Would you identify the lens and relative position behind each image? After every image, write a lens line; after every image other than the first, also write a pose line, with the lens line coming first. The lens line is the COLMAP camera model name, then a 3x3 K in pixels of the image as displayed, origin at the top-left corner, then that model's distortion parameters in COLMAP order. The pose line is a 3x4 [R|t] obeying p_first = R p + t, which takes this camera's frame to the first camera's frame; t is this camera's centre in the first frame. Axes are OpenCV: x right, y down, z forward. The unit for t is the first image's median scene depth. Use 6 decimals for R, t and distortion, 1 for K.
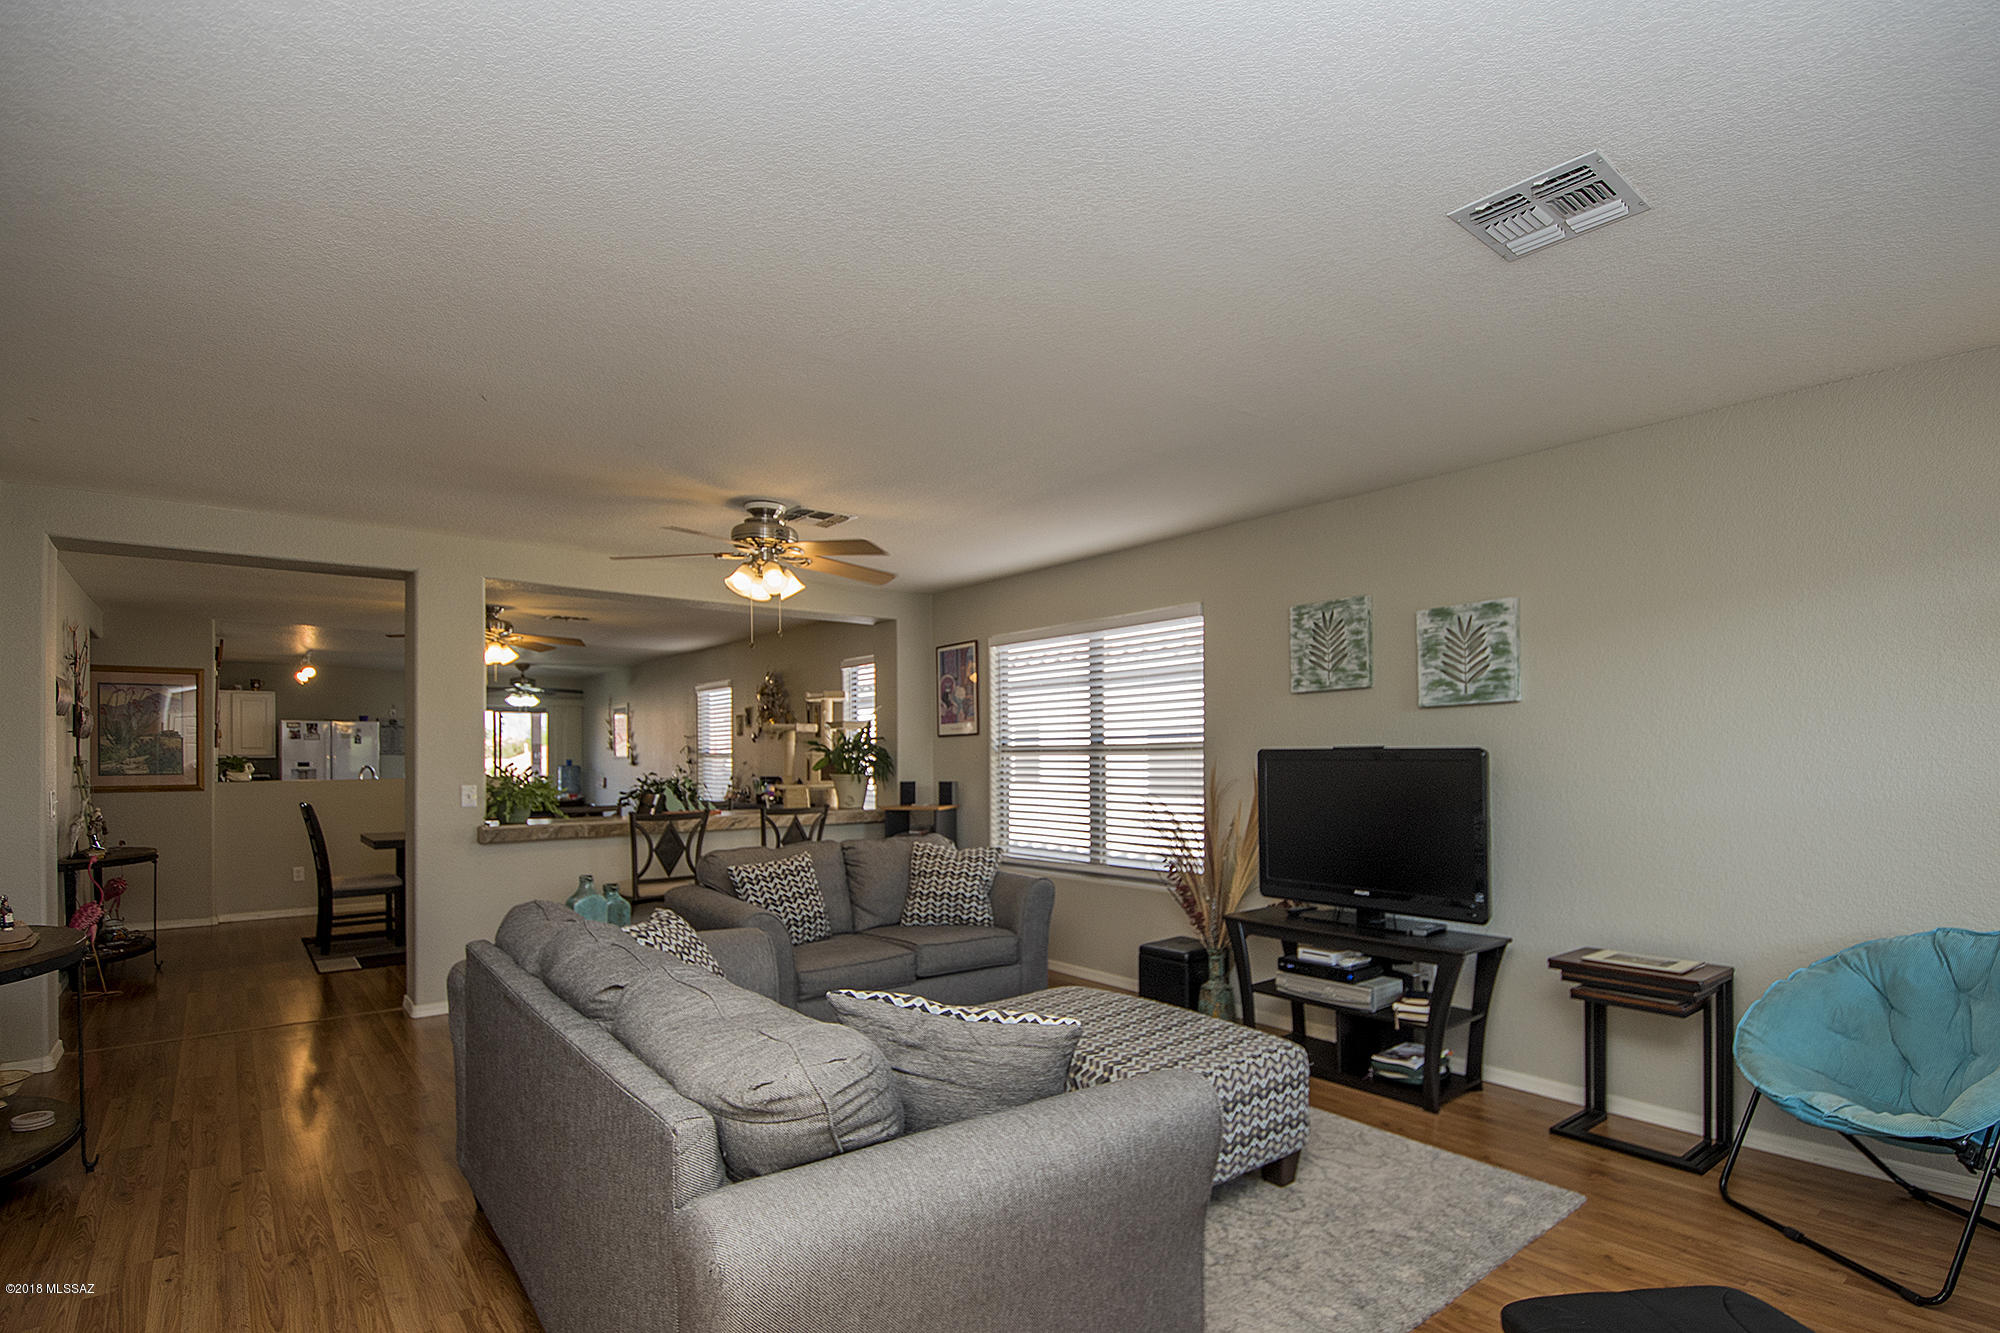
lens RADIAL K [[980.3, 0, 1042.4], [0, 980.3, 758.5], [0, 0, 1]] dist [0.023081, -0.026598]
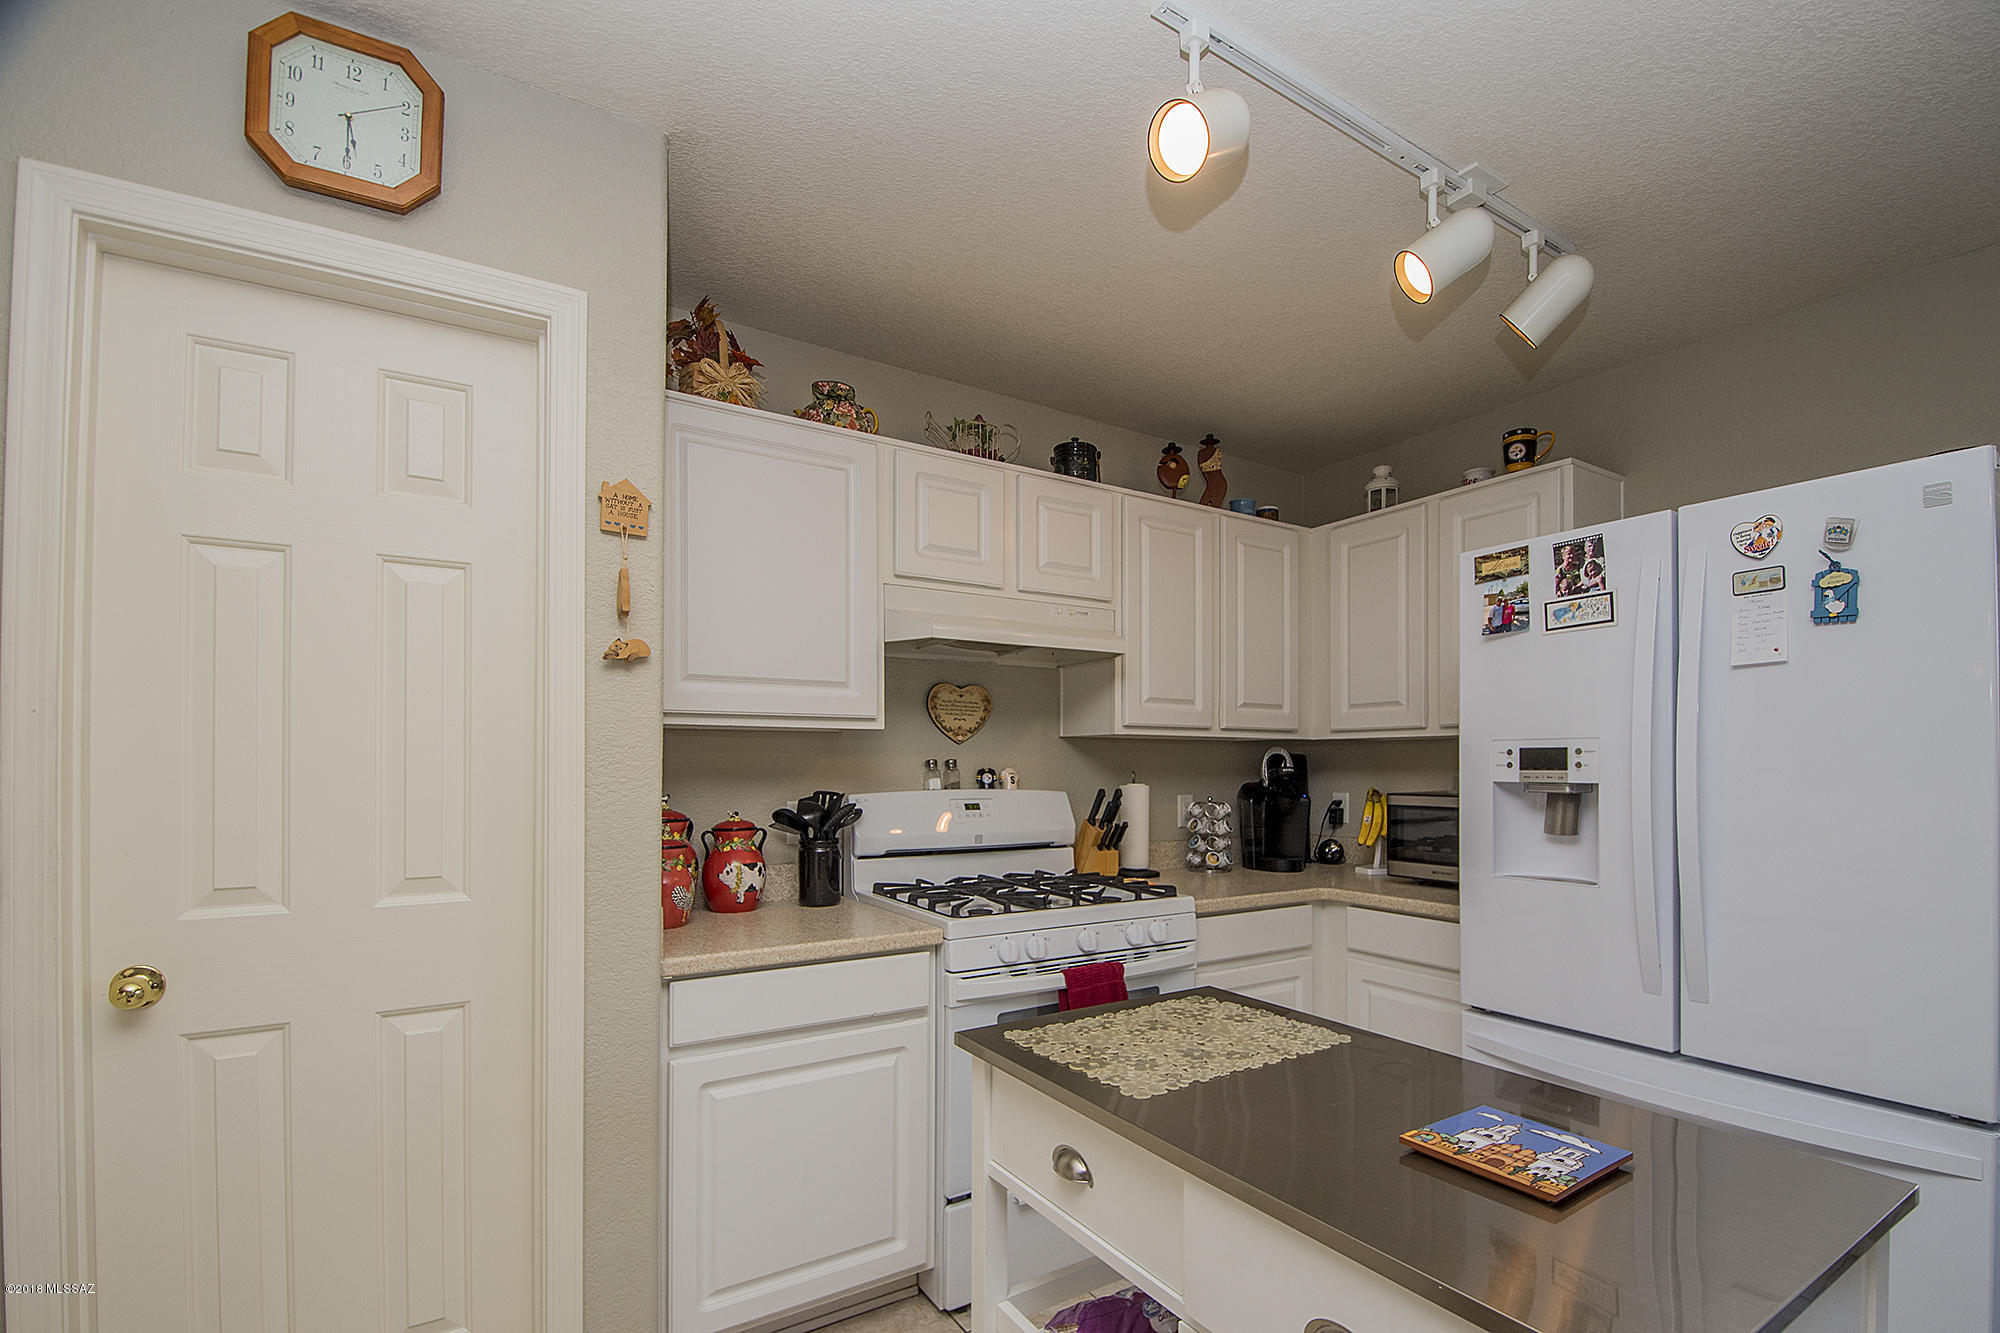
lens RADIAL K [[907.6, 0, 1044.3], [0, 907.6, 760.1], [0, 0, 1]] dist [0.018773, -0.022507]
pose [[-0.112448, -0.000105, -0.993658, -1.357051], [-0.001360, 0.999999, 0.000048, 0.015108], [0.993657, 0.001357, -0.112448, 2.236191]]
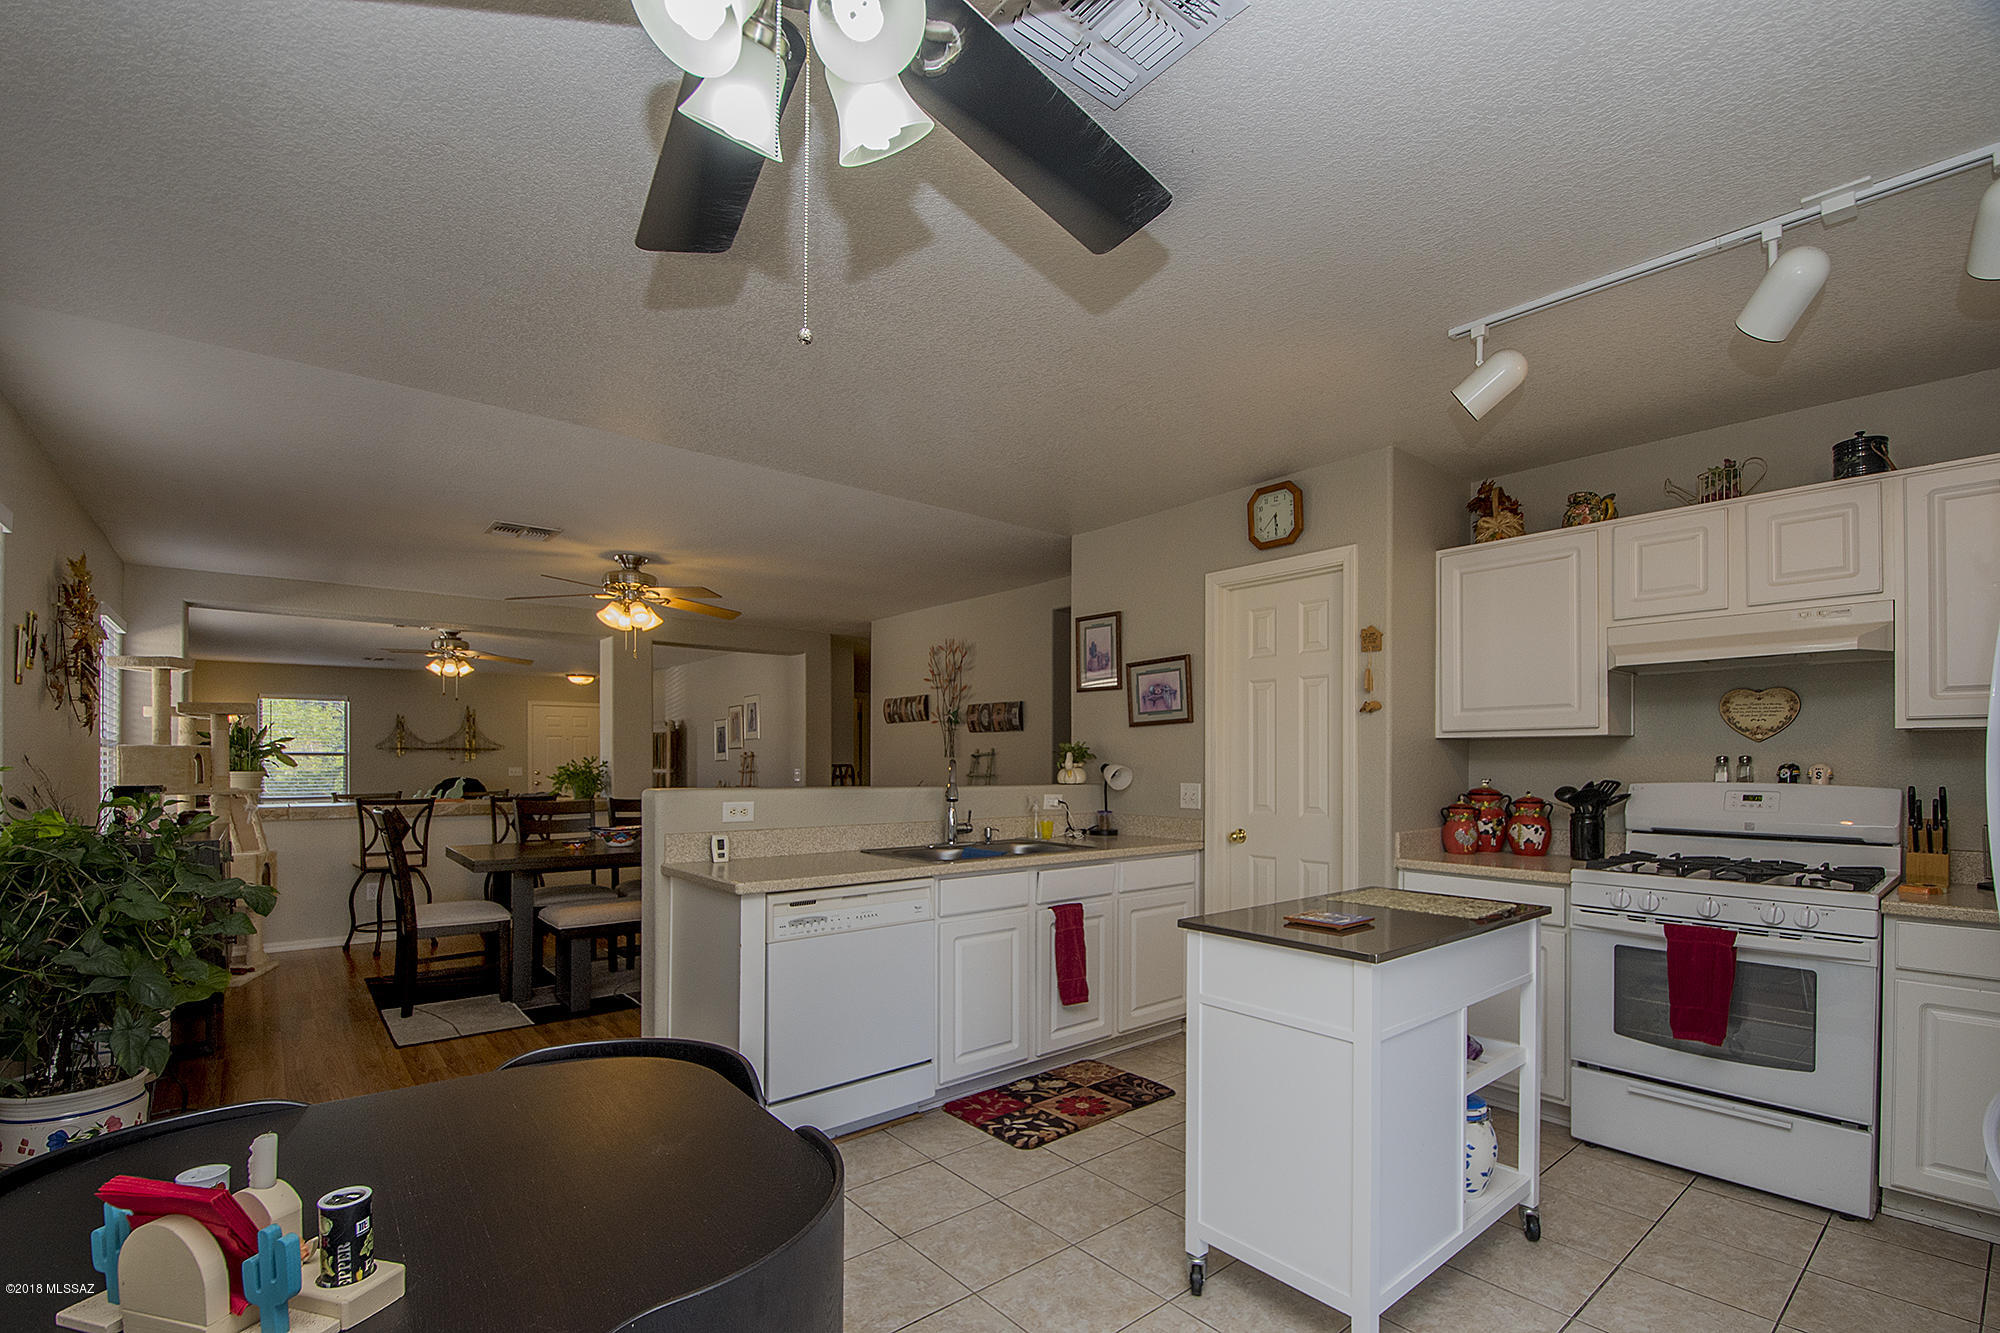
lens RADIAL K [[886.0, 0, 1036.0], [0, 886.0, 755.9], [0, 0, 1]] dist [0.011168, -0.020832]
pose [[-0.999757, 0.006628, -0.021027, -1.403481], [0.006711, 0.999970, -0.003865, 0.013792], [0.021000, -0.004005, -0.999771, 2.771401]]
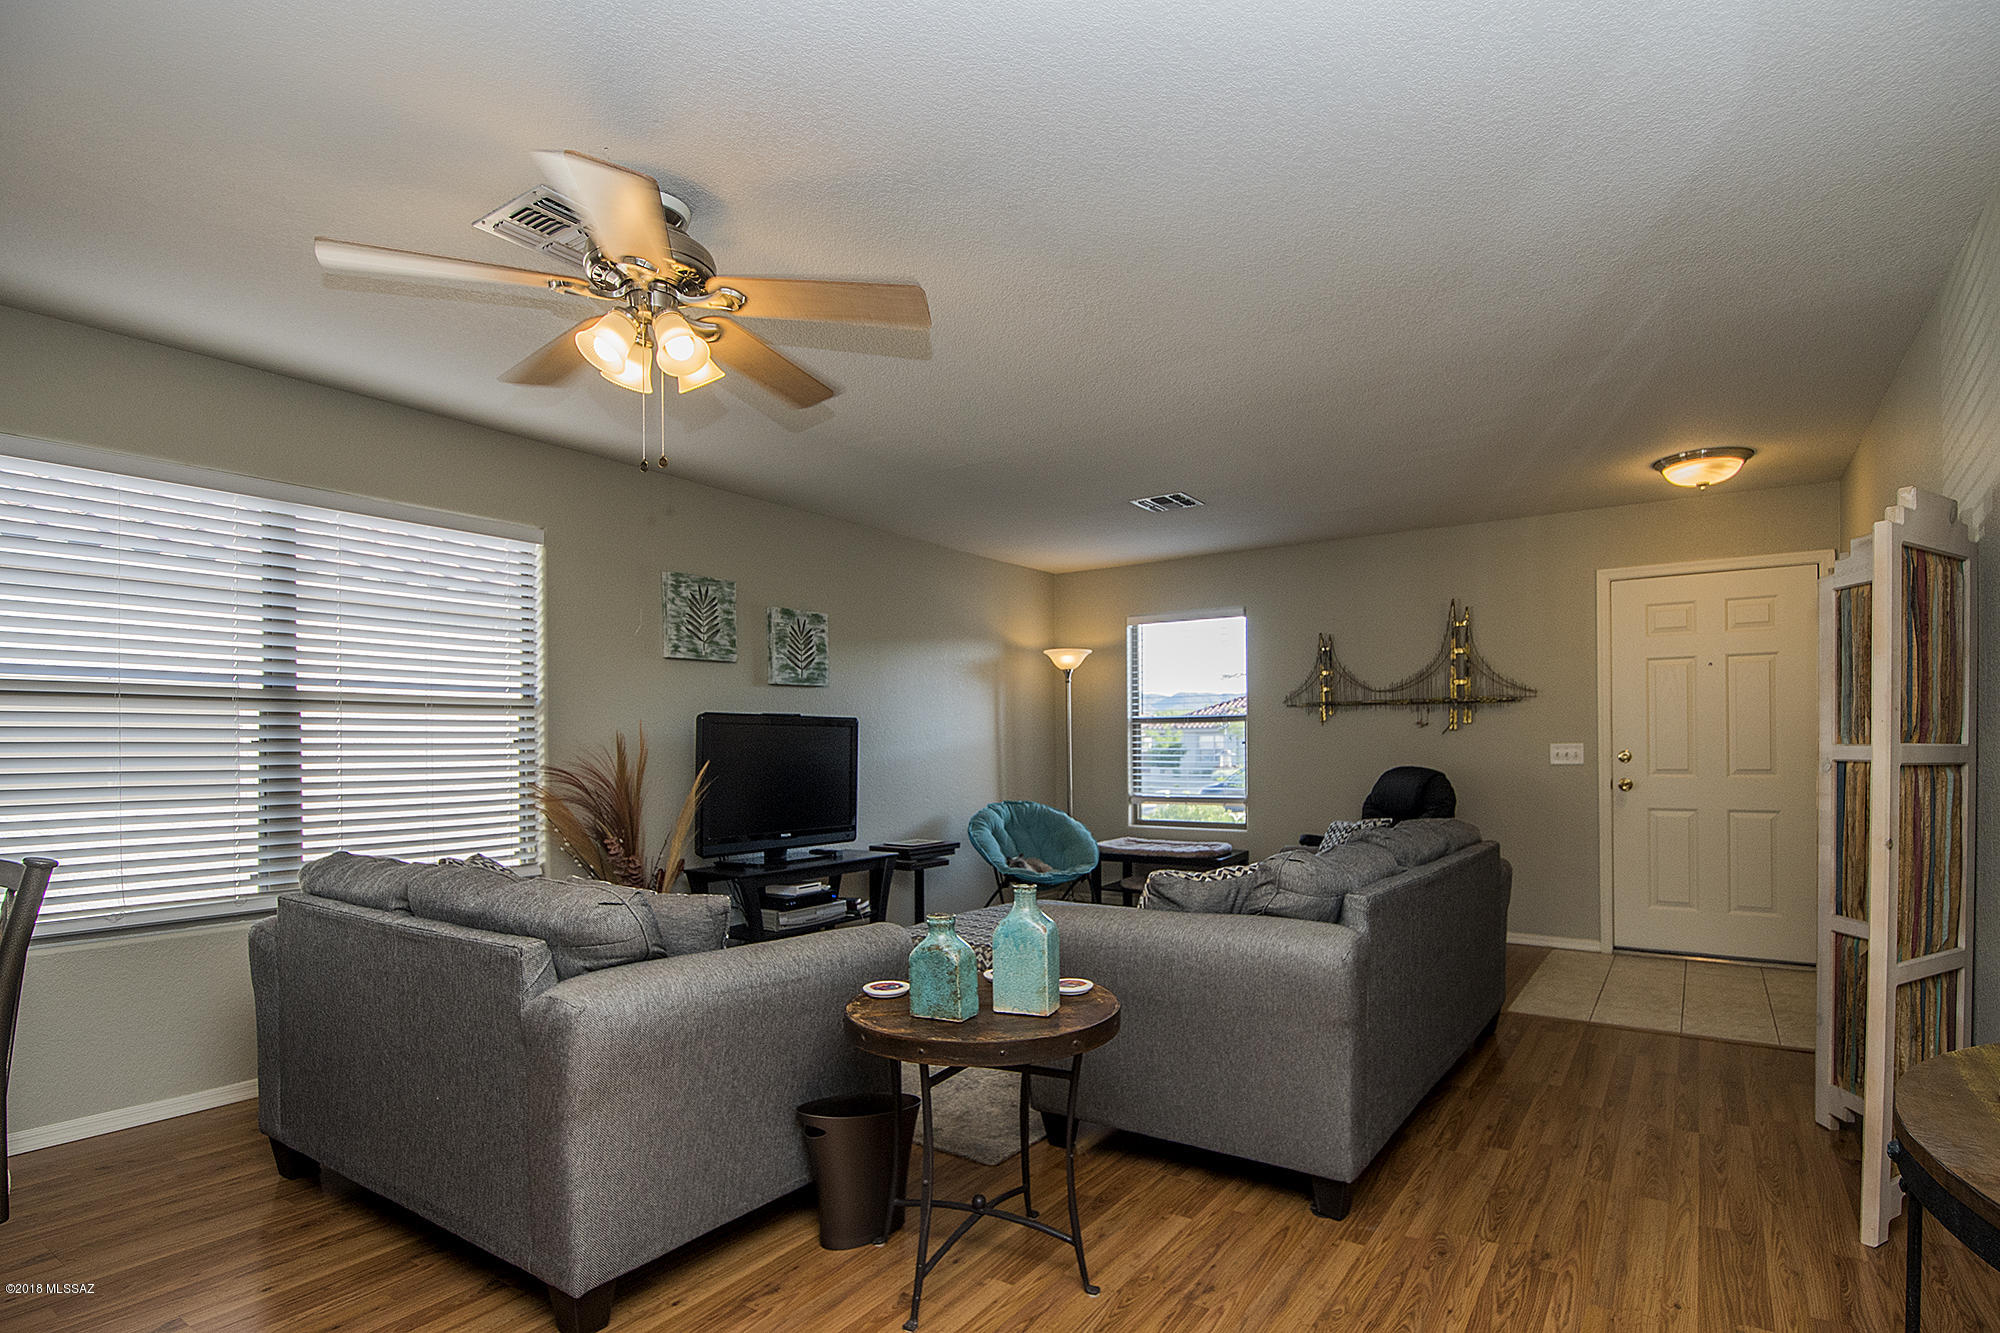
lens RADIAL K [[1001.4, 0, 1019.9], [0, 1001.4, 746.7], [0, 0, 1]] dist [0.031450, -0.028648]
pose [[-0.275273, 0.005861, 0.961348, -0.845593], [0.007459, 0.999964, -0.003960, 0.032023], [-0.961337, 0.006081, -0.275307, 0.953951]]
